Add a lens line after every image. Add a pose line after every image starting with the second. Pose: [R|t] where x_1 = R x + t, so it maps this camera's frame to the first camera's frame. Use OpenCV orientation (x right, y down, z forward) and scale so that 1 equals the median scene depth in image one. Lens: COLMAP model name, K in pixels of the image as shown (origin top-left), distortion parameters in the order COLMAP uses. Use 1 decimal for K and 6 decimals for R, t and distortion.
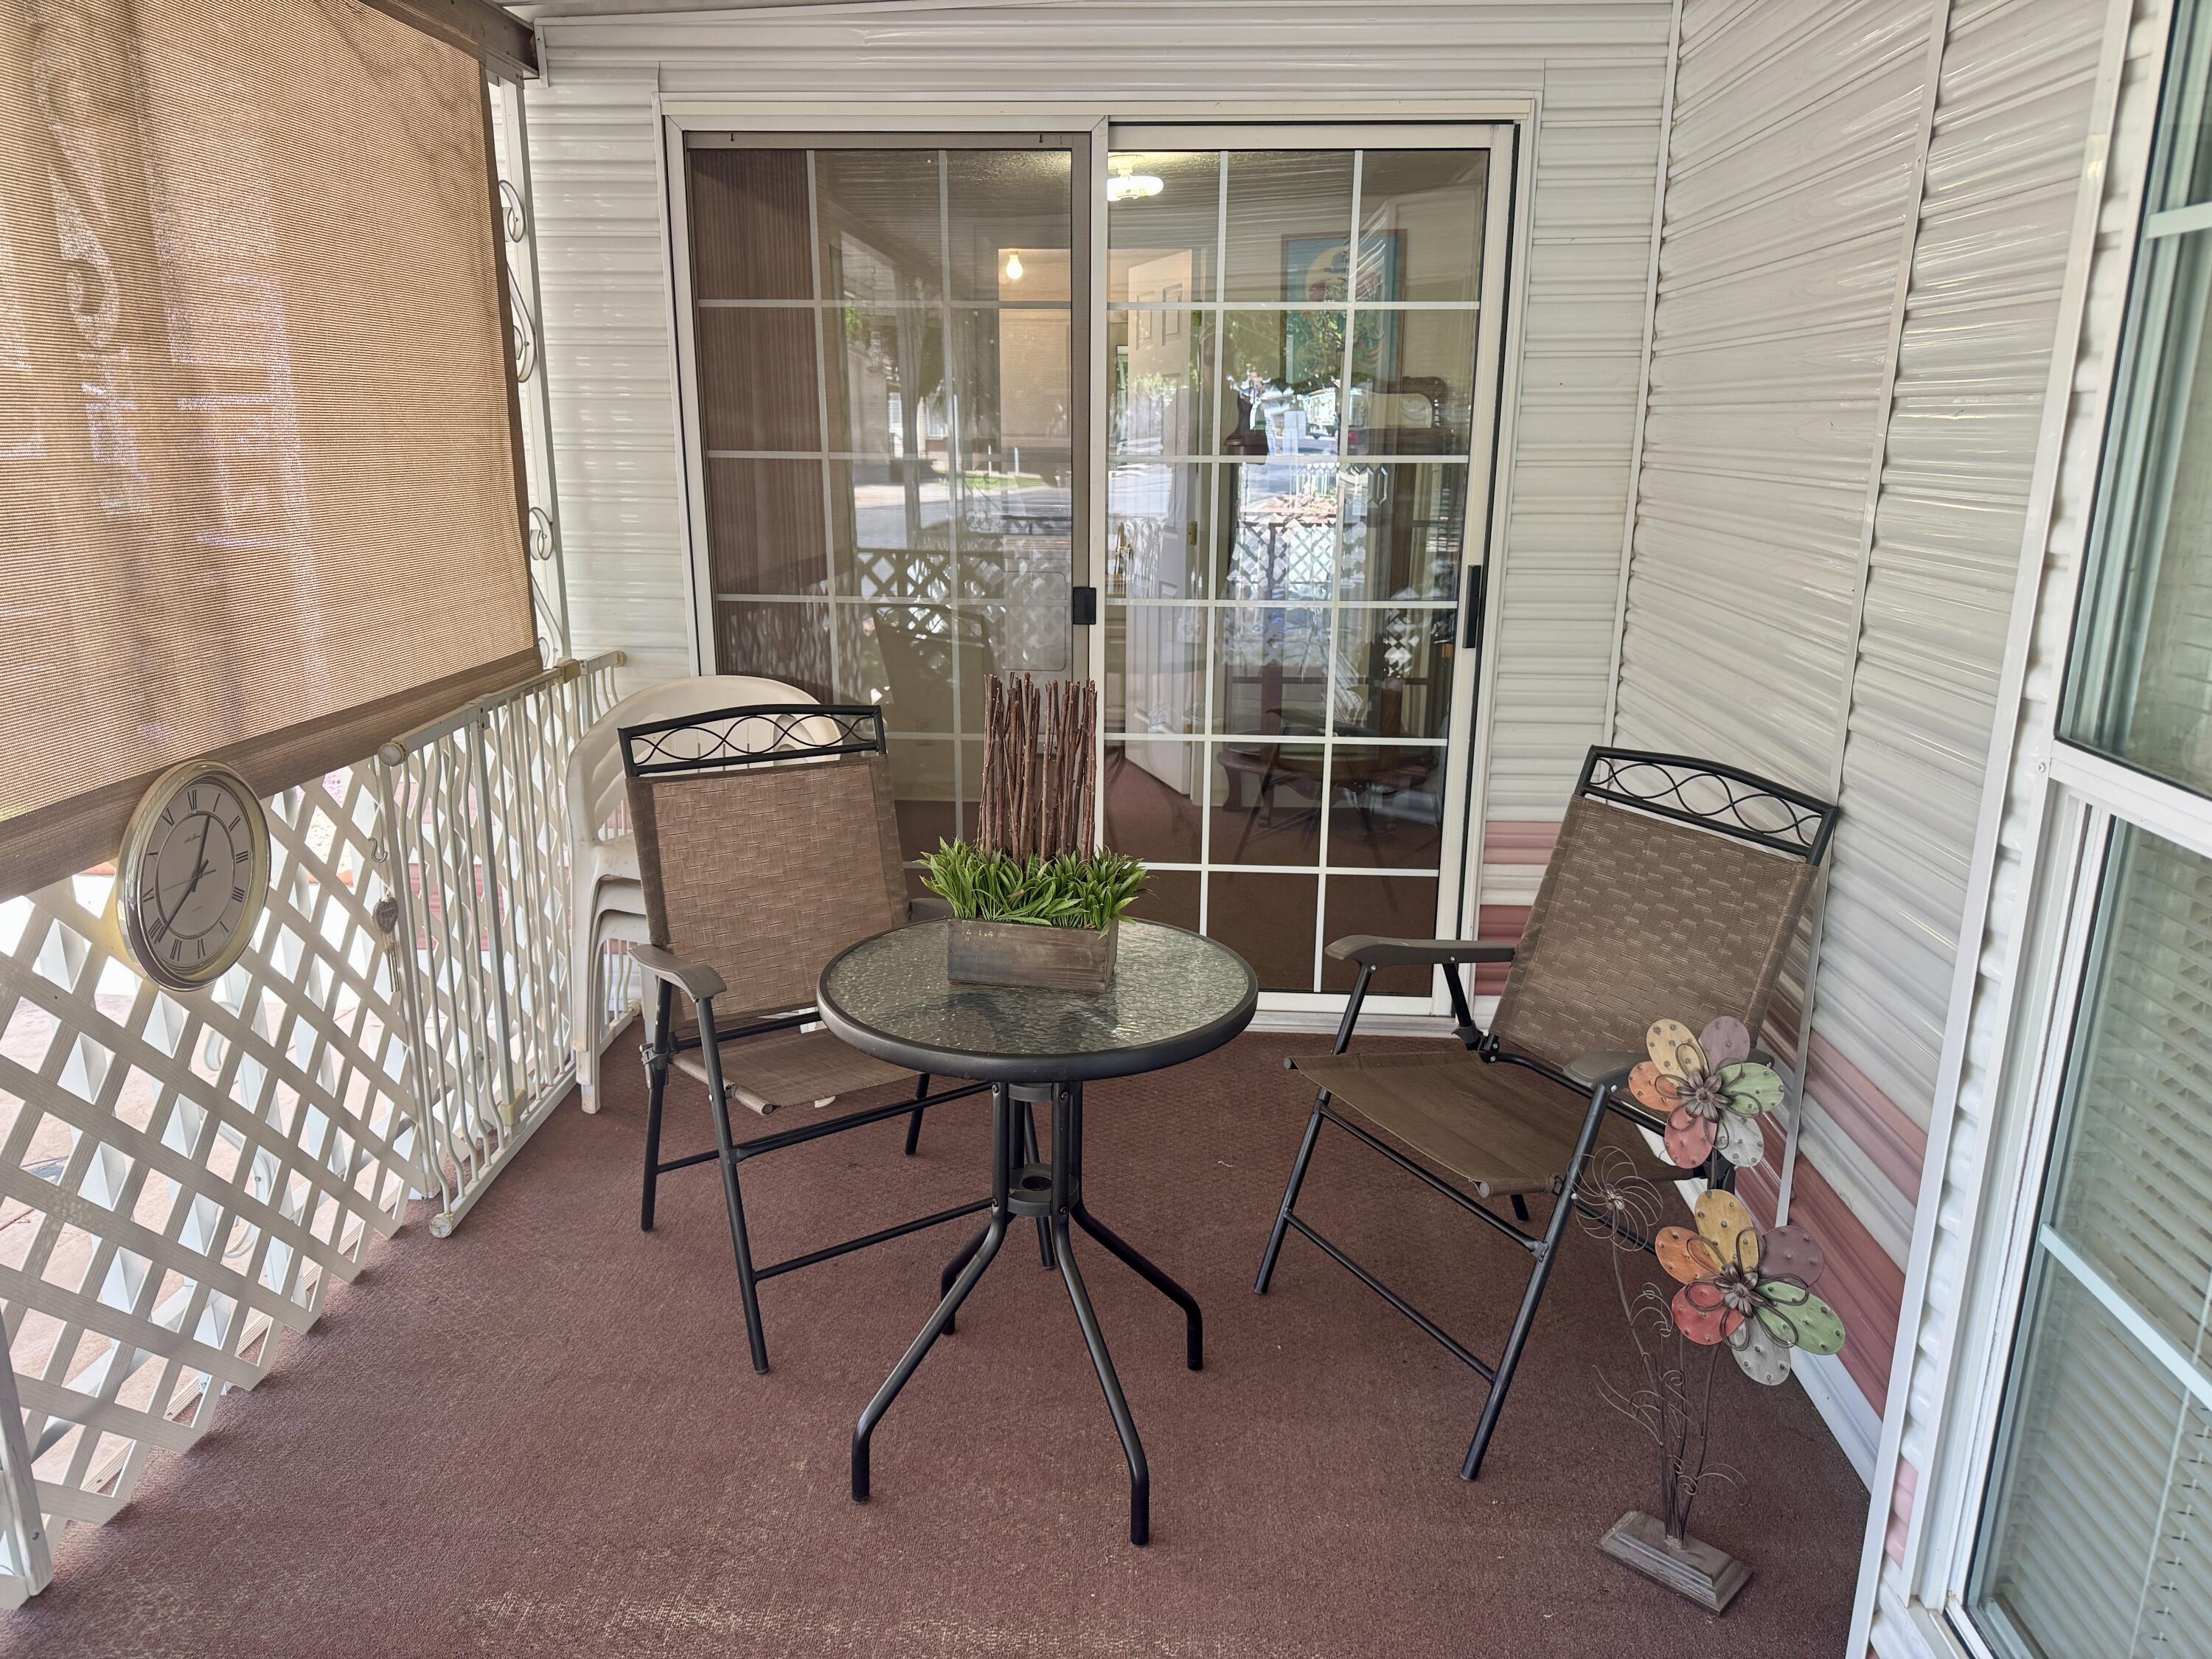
lens RADIAL K [[1531.3, 0, 1106.0], [0, 1531.3, 829.5], [0, 0, 1]] dist [0.075250, -0.118376]
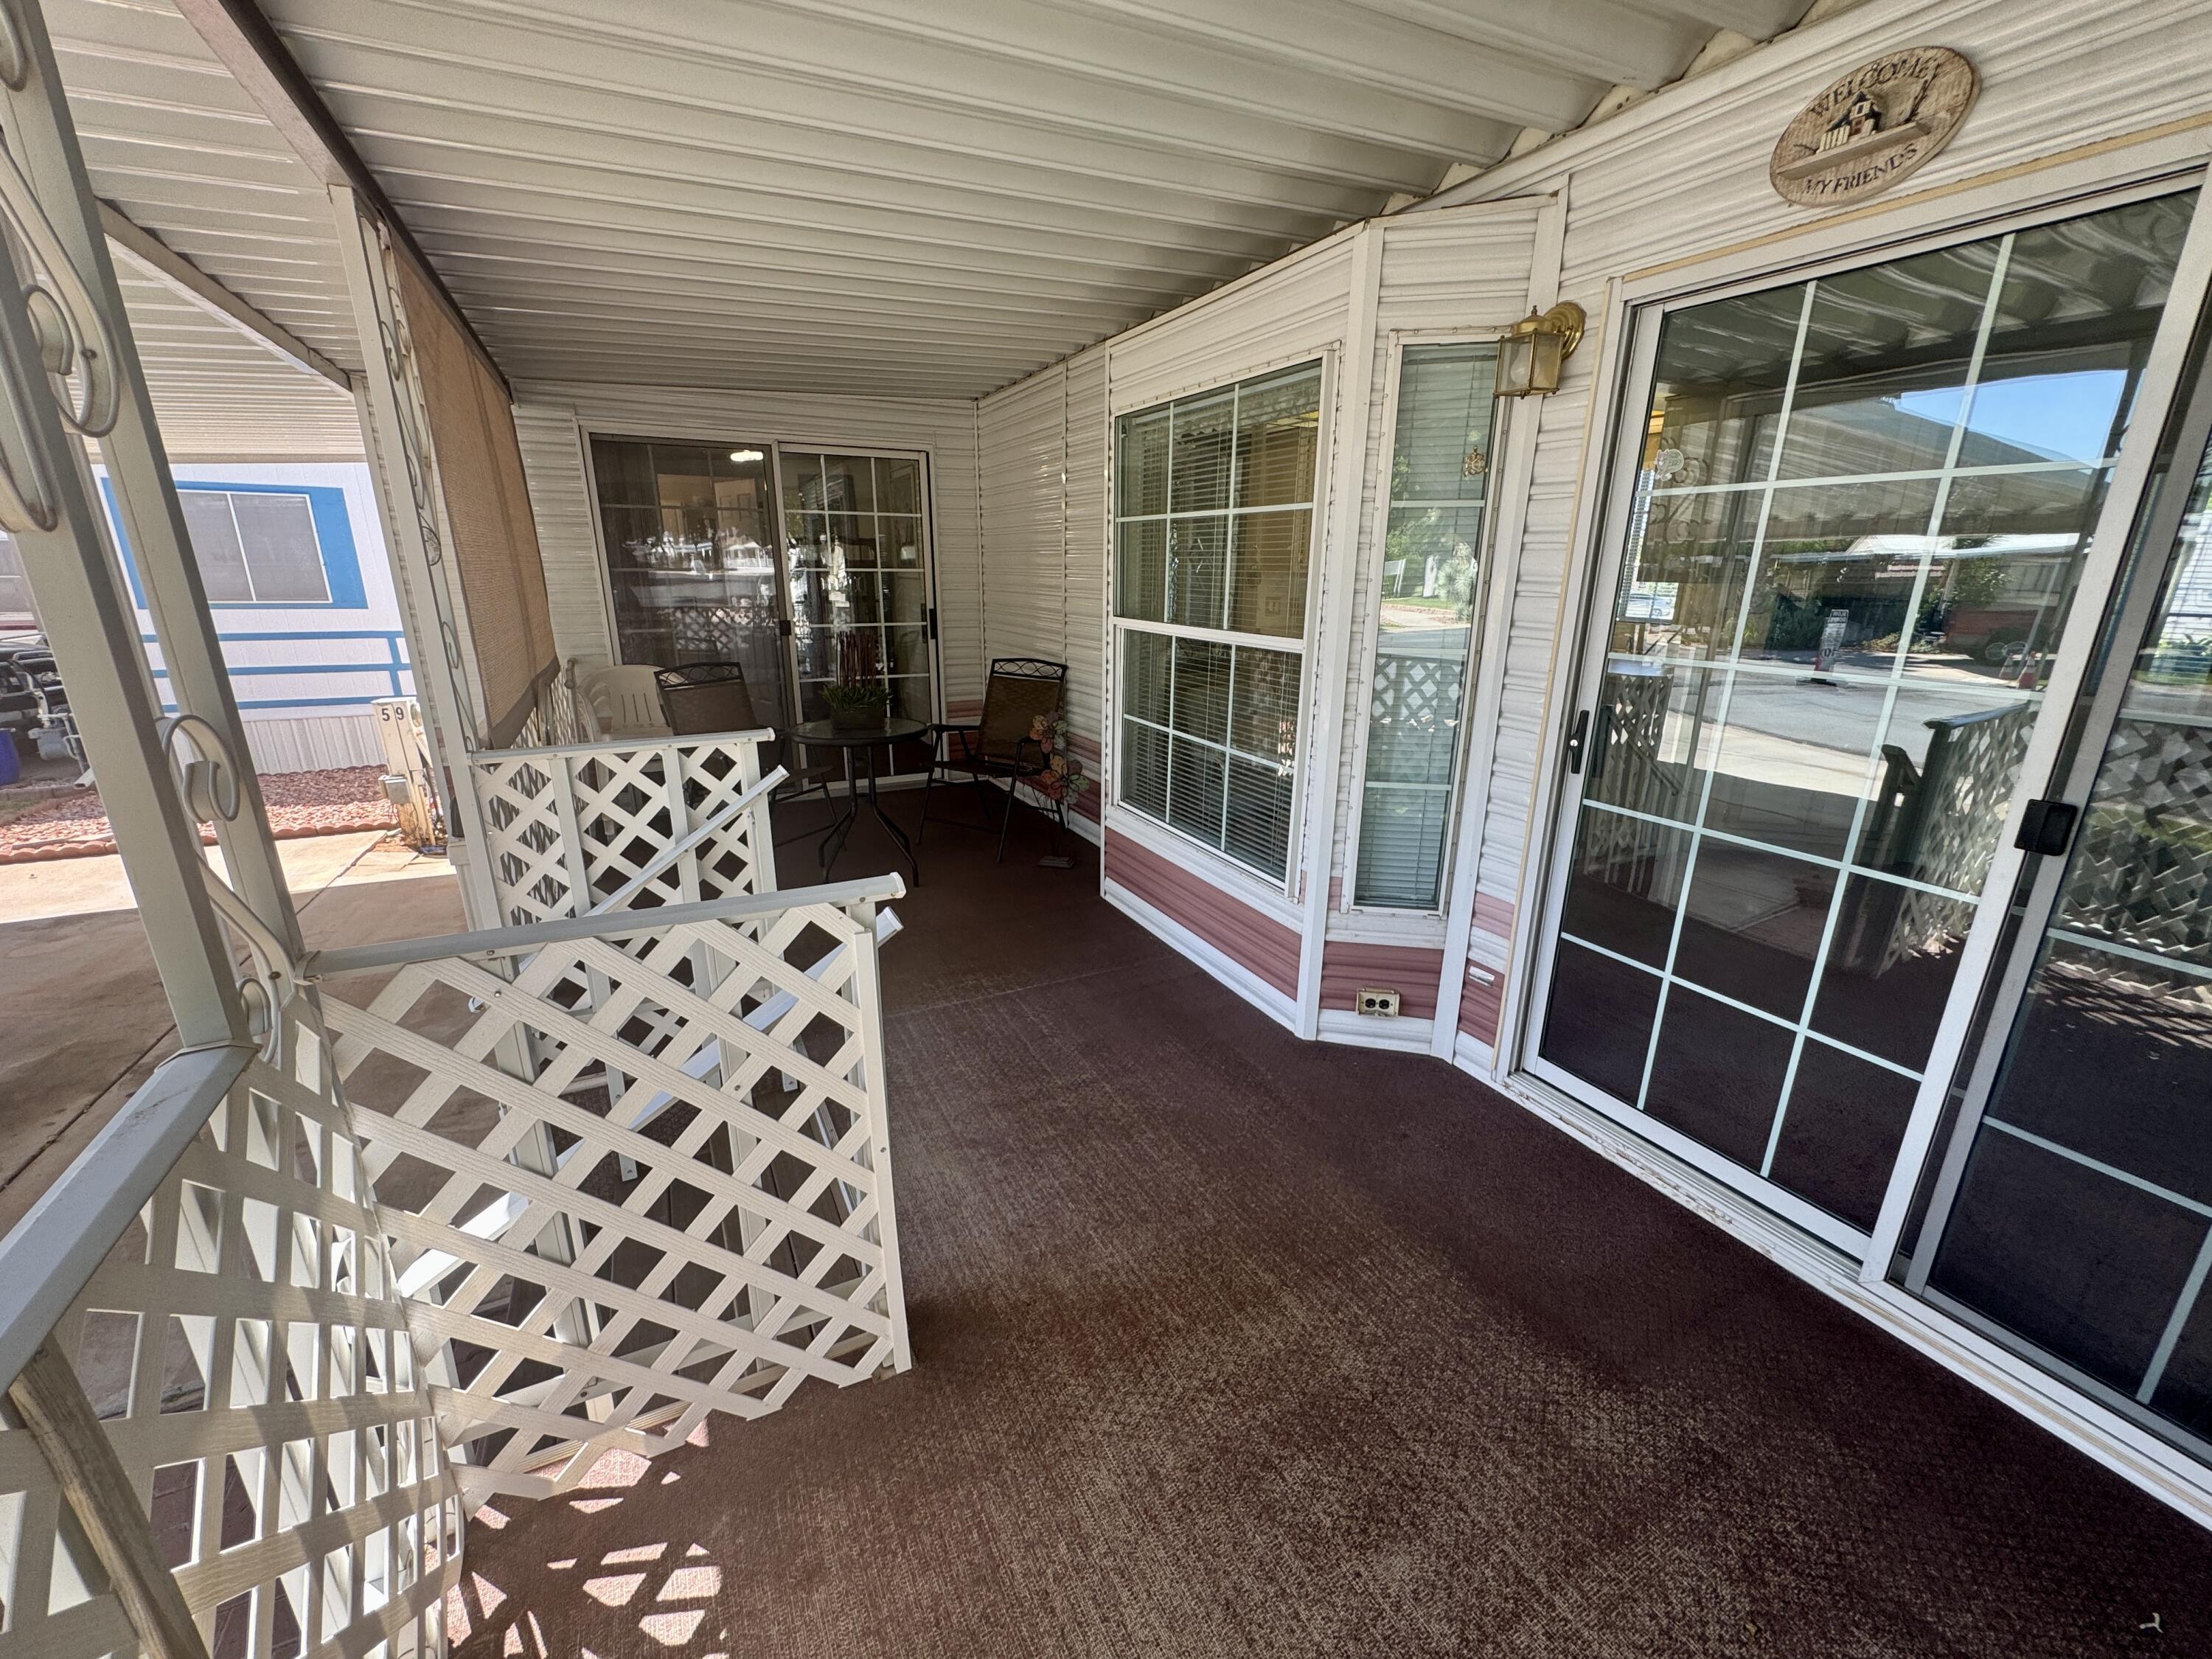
lens RADIAL K [[883.8, 0, 1100.9], [0, 883.8, 823.2], [0, 0, 1]] dist [-0.001640, 0.000554]
pose [[0.859948, -0.141580, 0.490352, -0.495481], [0.128863, 0.989857, 0.059813, 0.227992], [-0.493846, 0.011752, 0.869470, -0.785999]]
